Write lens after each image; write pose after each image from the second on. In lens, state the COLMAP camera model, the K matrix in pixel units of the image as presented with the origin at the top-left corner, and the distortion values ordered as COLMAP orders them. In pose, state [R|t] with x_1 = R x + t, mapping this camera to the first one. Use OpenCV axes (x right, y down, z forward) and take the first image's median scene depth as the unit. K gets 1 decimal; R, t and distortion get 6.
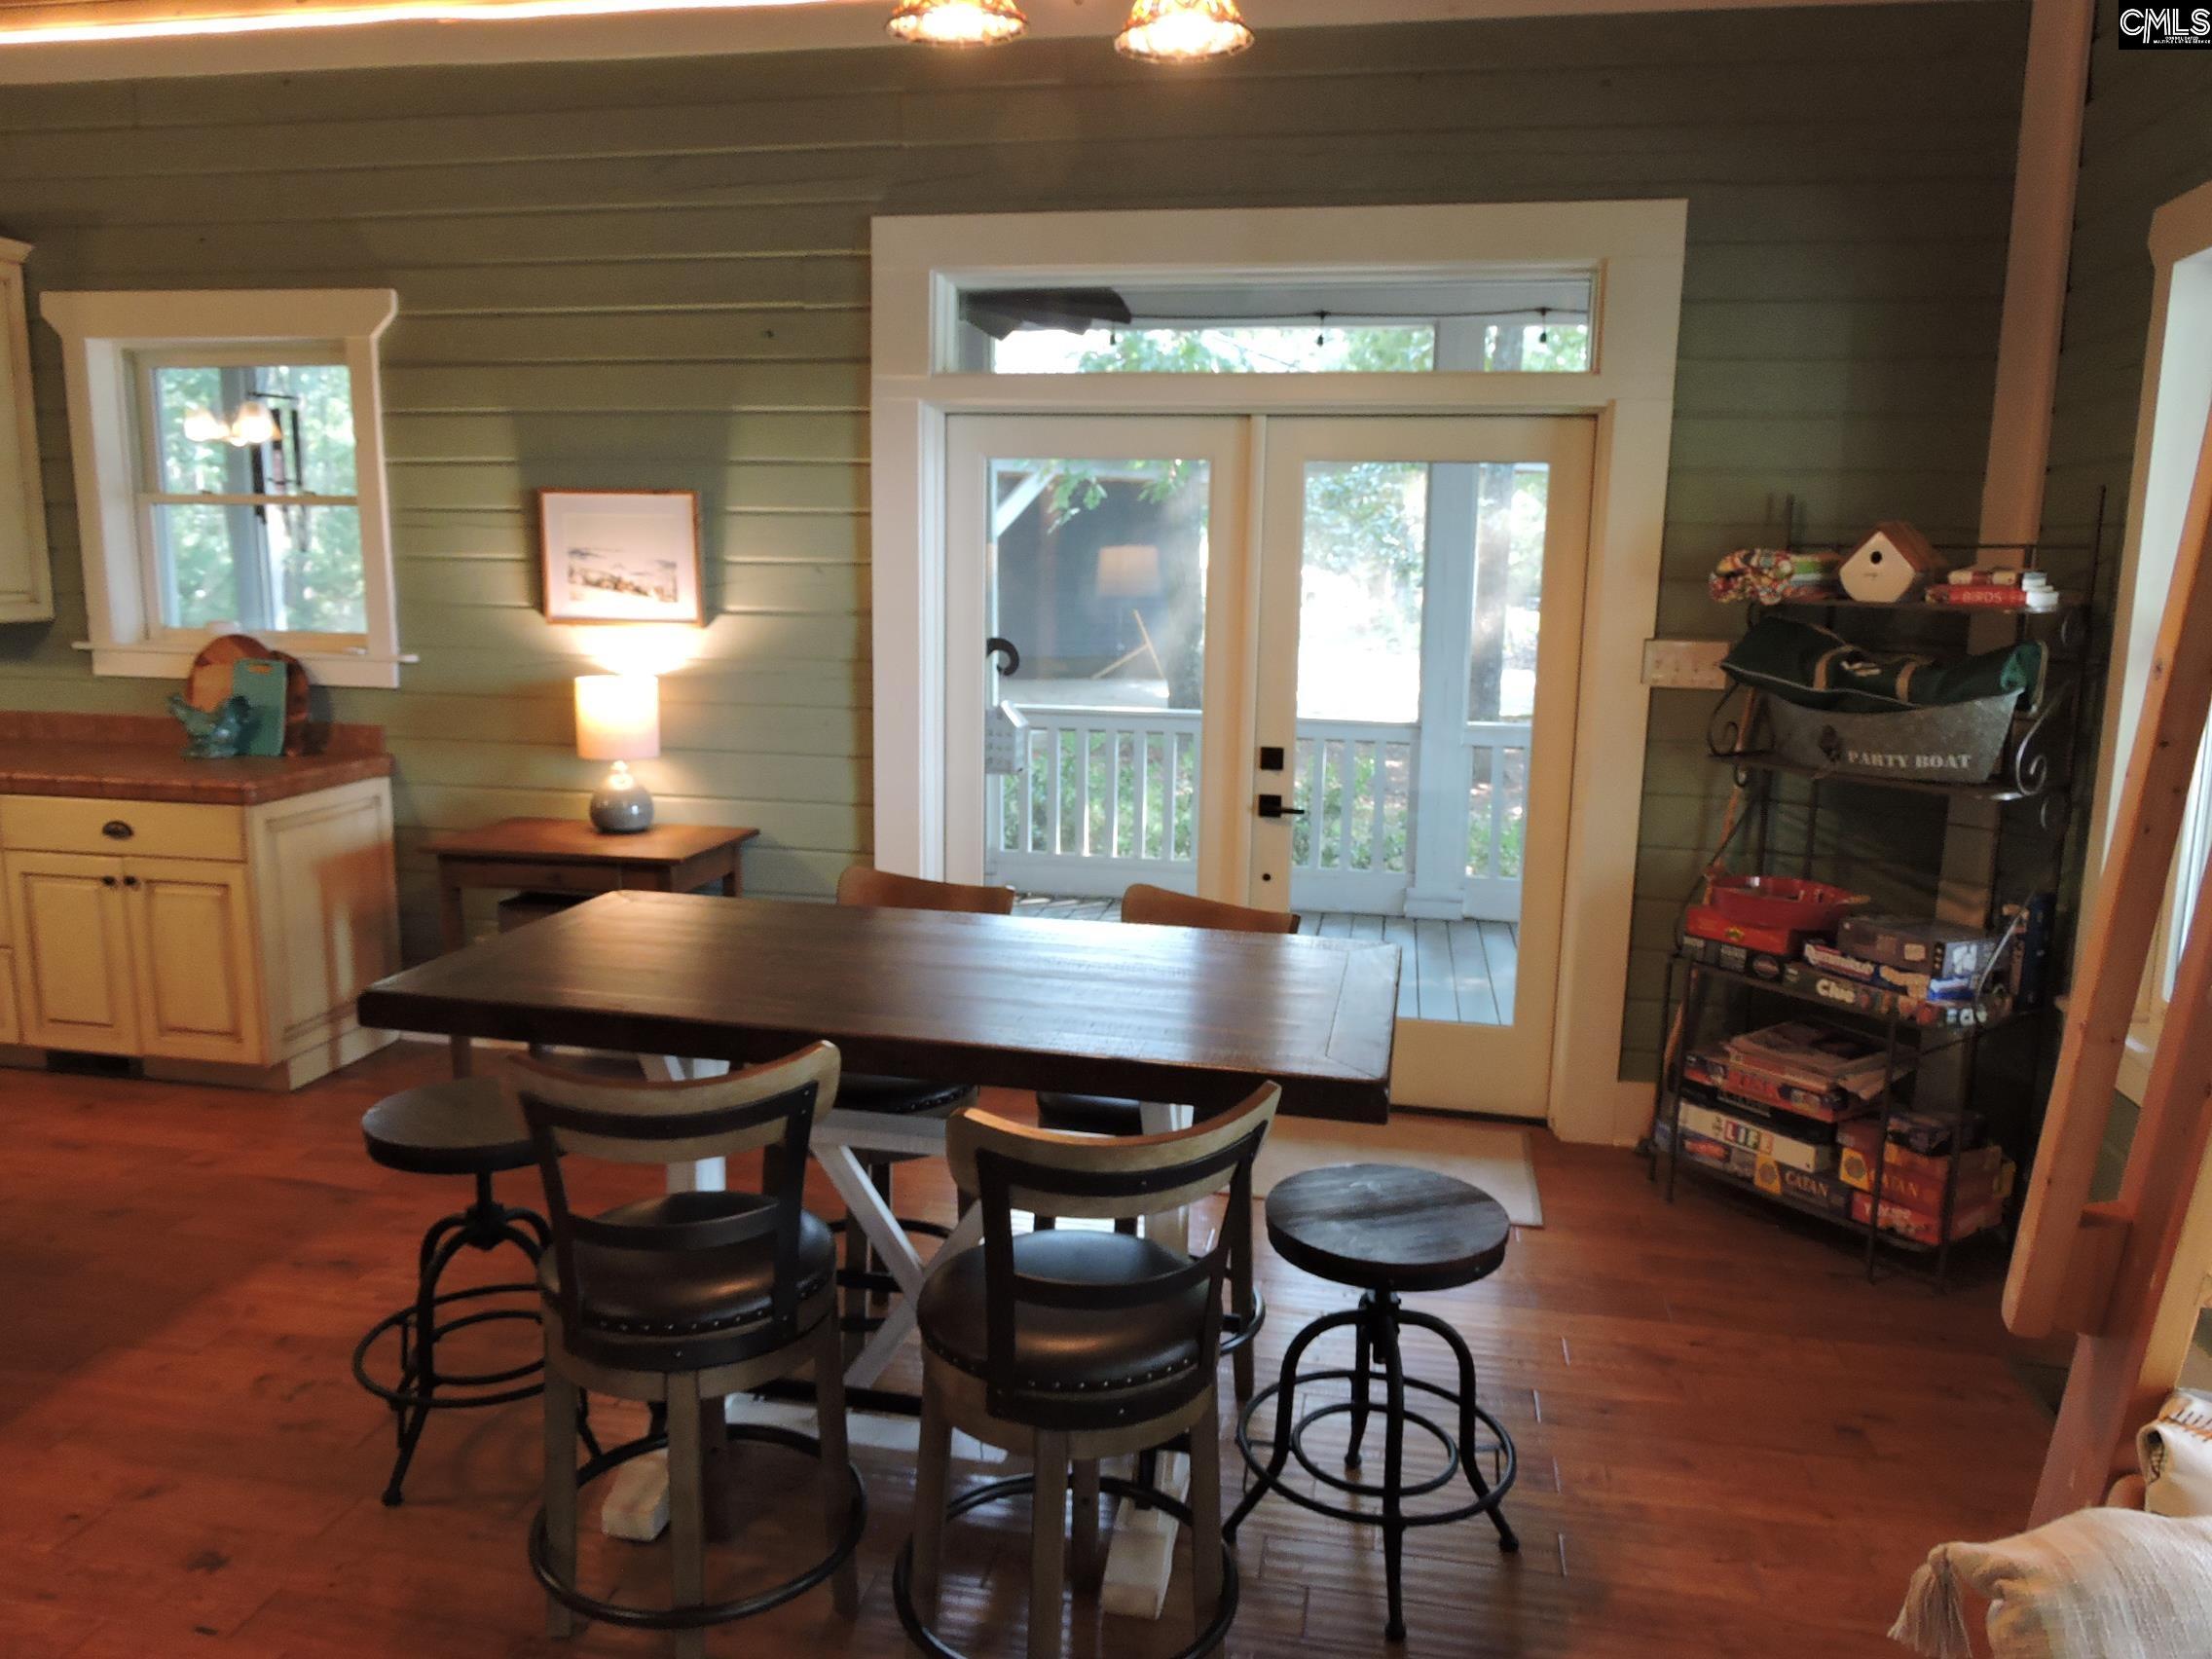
lens RADIAL K [[1590.2, 0, 1104.5], [0, 1590.2, 826.4], [0, 0, 1]] dist [0.003299, 0.000654]
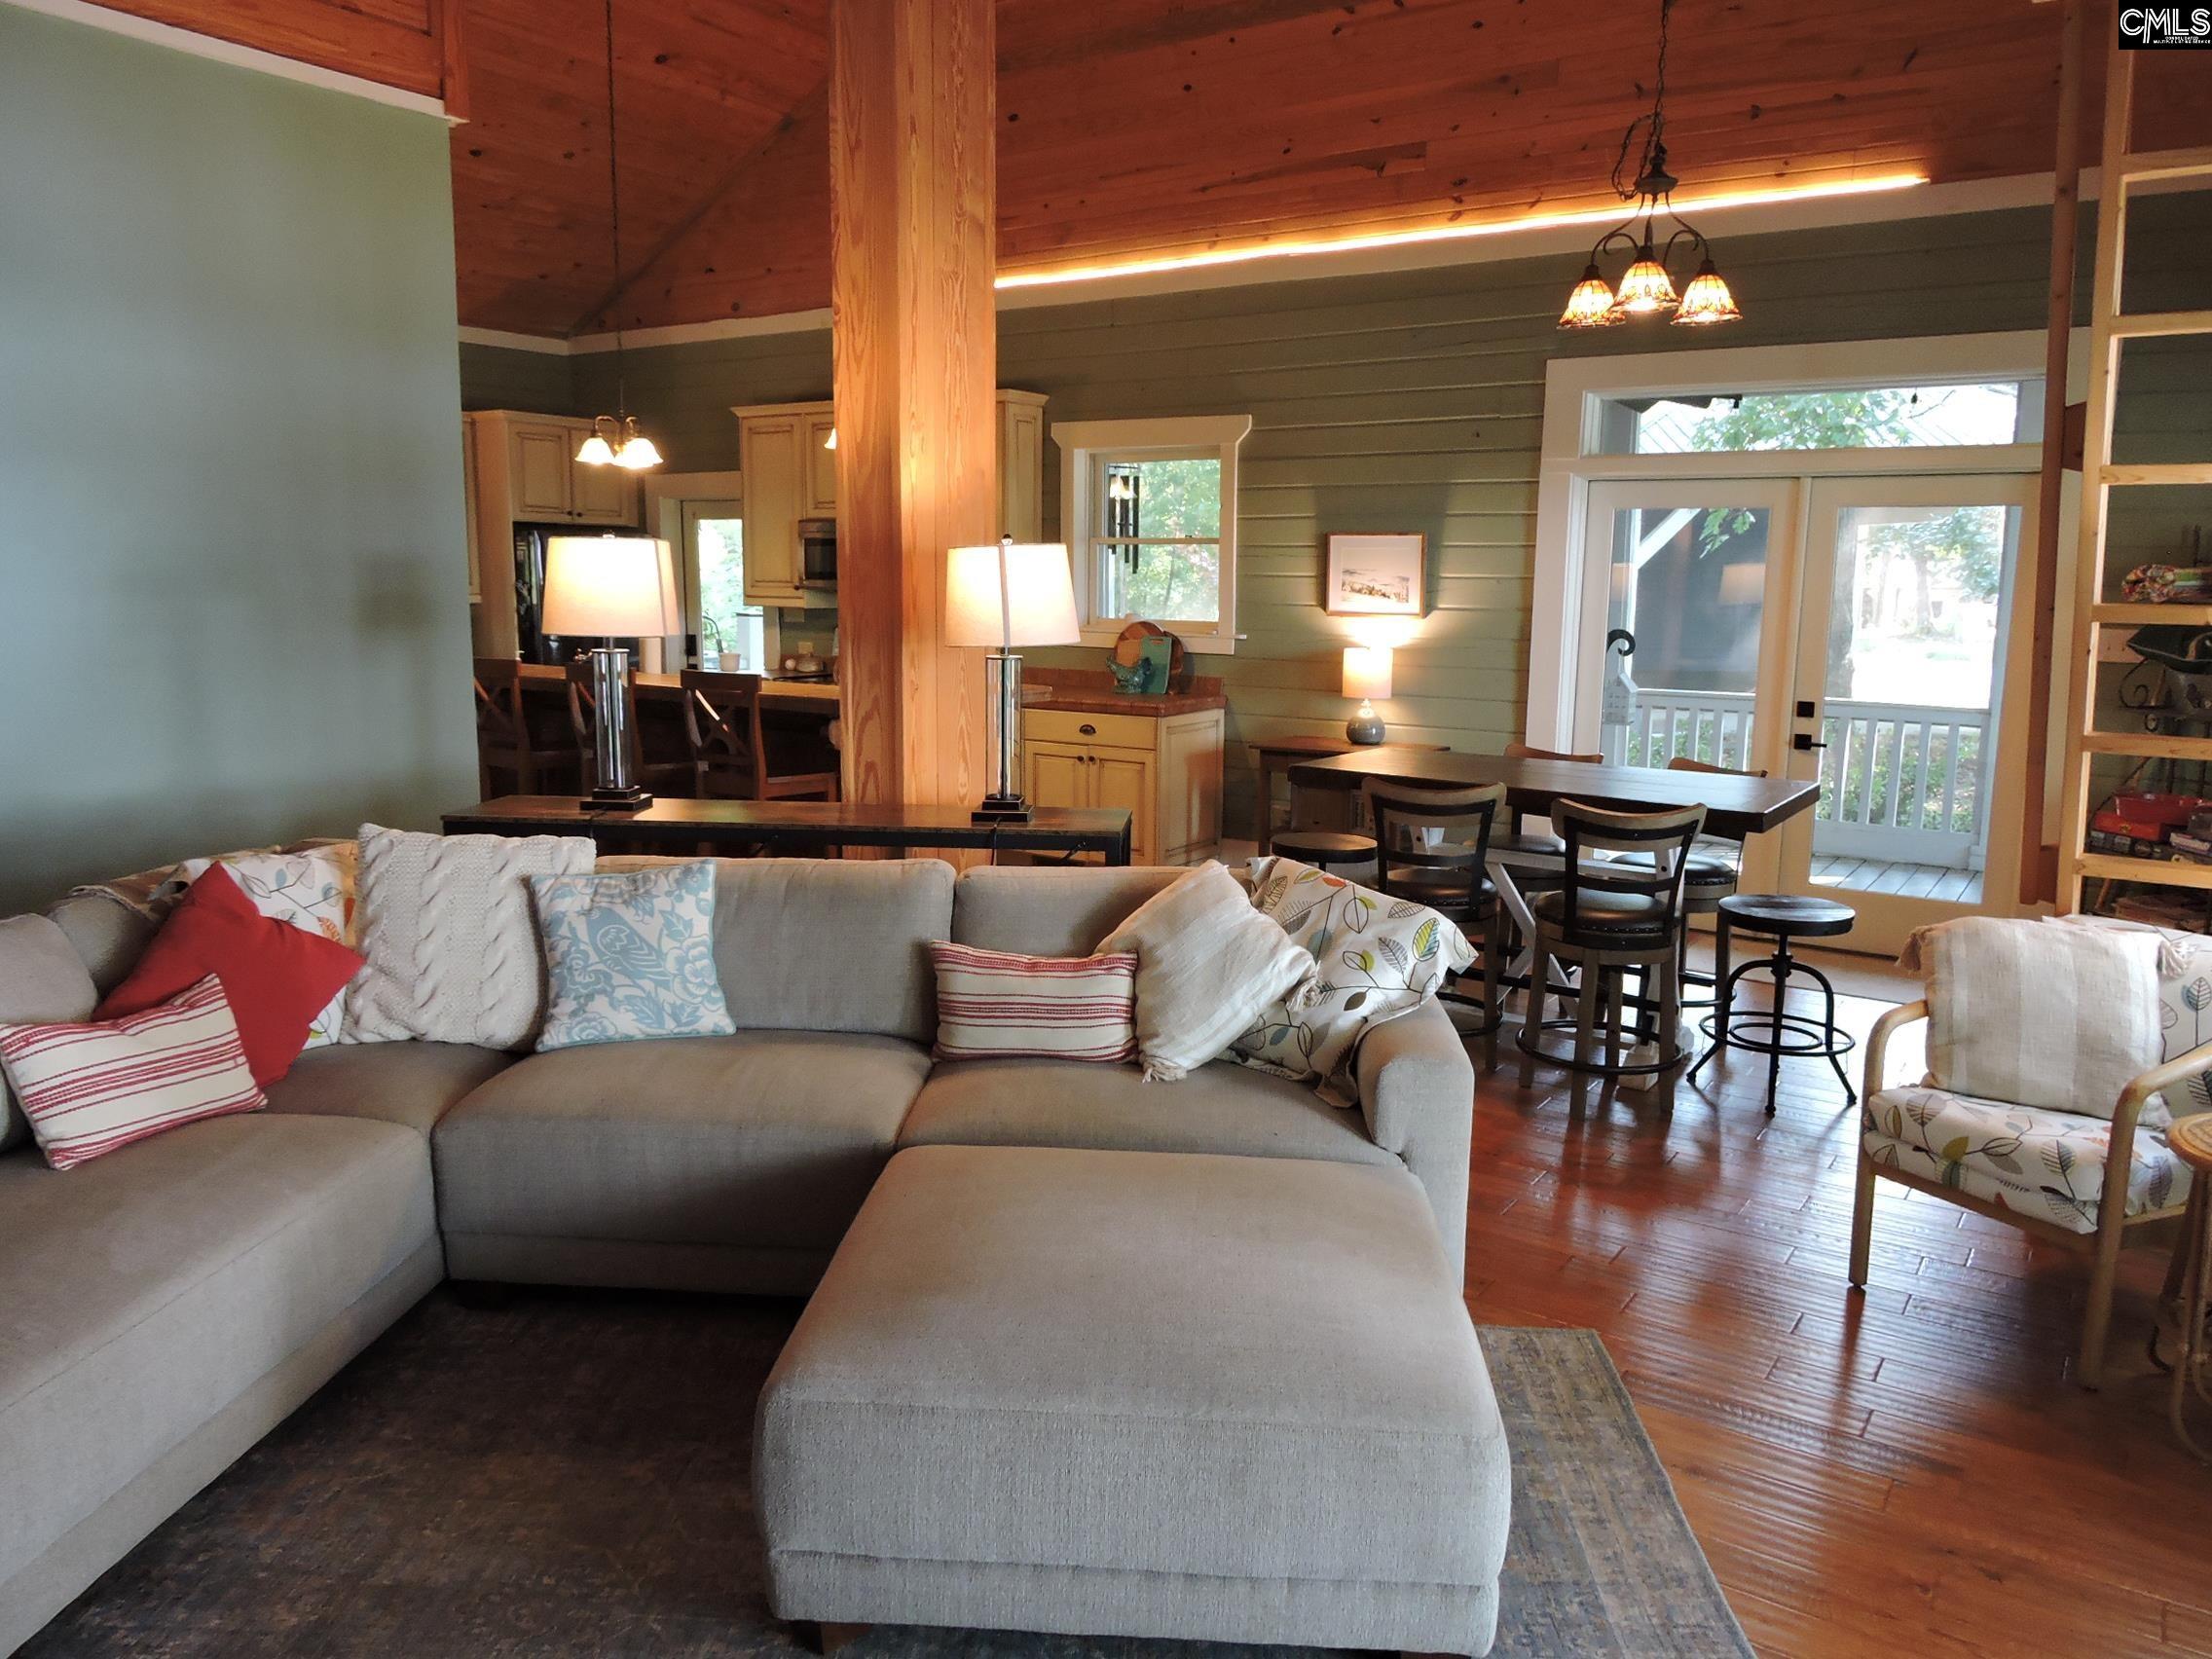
lens RADIAL K [[1590.2, 0, 1104.5], [0, 1590.2, 826.4], [0, 0, 1]] dist [0.003299, 0.000654]
pose [[0.919599, 0.057259, -0.388662, 0.084242], [-0.062053, 0.998073, 0.000218, 0.101174], [0.387926, 0.023917, 0.921380, -0.578548]]
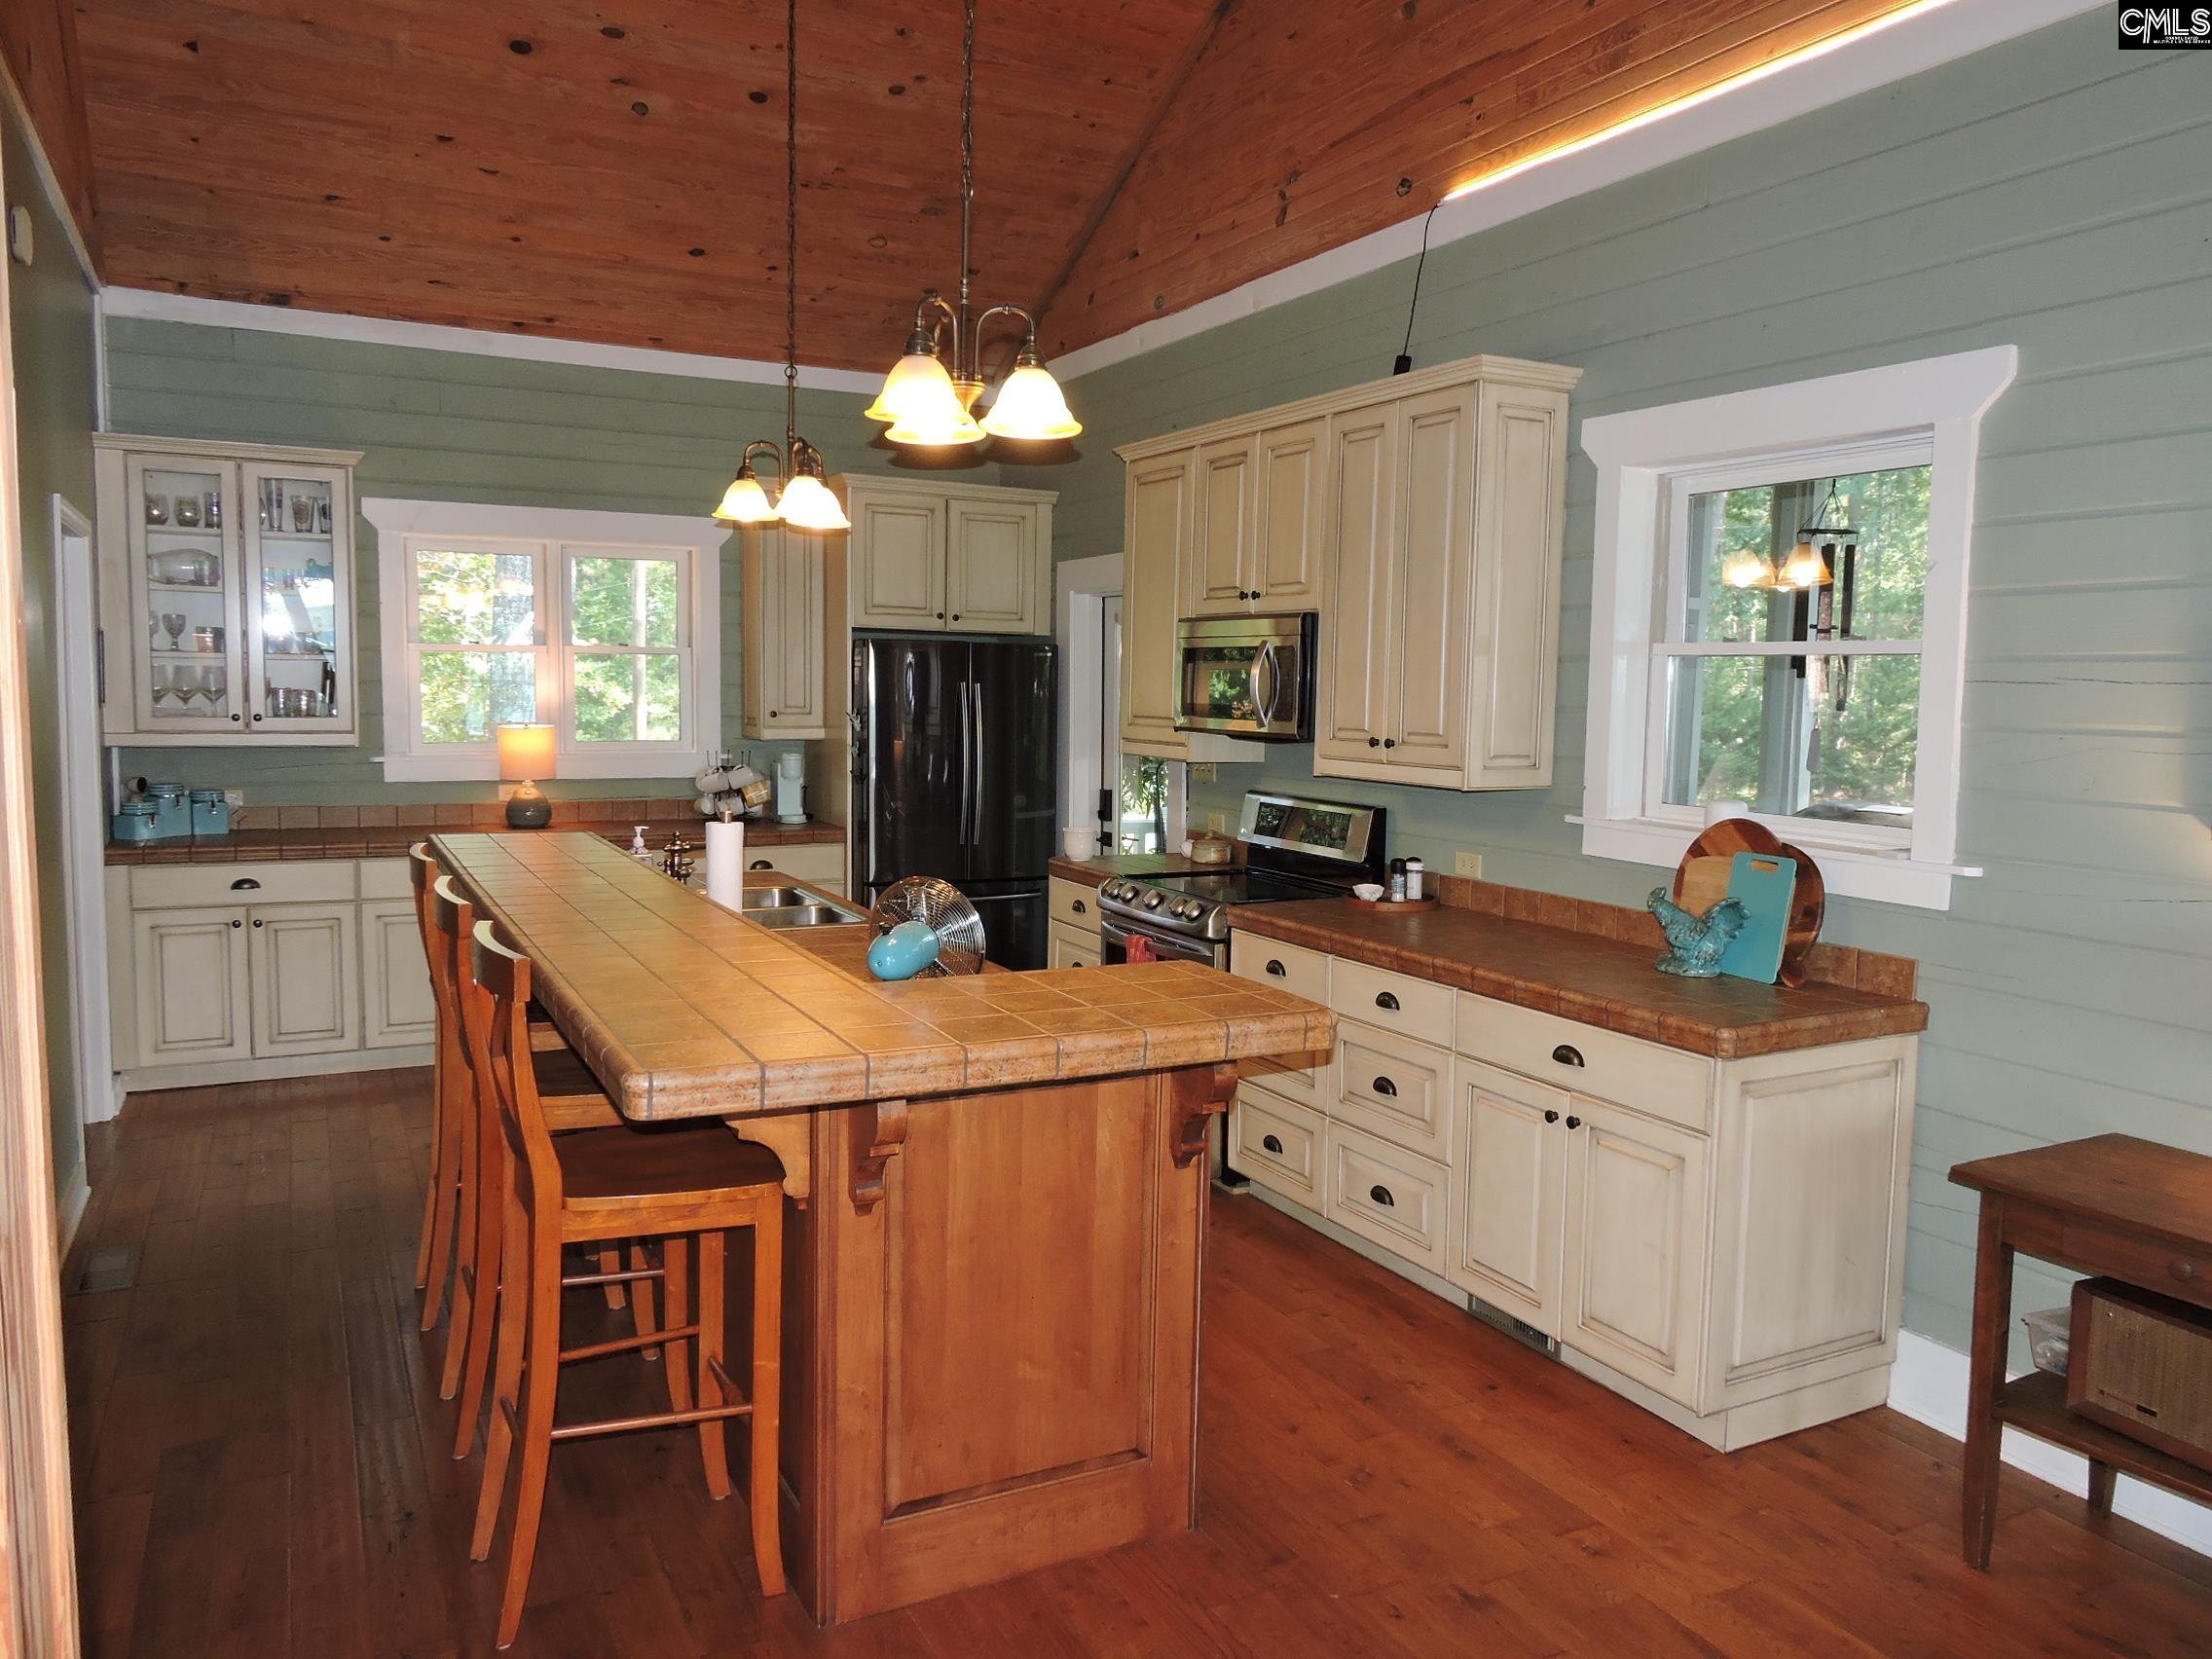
lens RADIAL K [[1590.2, 0, 1104.5], [0, 1590.2, 826.4], [0, 0, 1]] dist [0.003299, 0.000654]
pose [[0.627585, 0.068358, -0.775542, -0.140372], [-0.138970, 0.989976, -0.025199, -0.056177], [0.766045, 0.123591, 0.630793, 0.277593]]
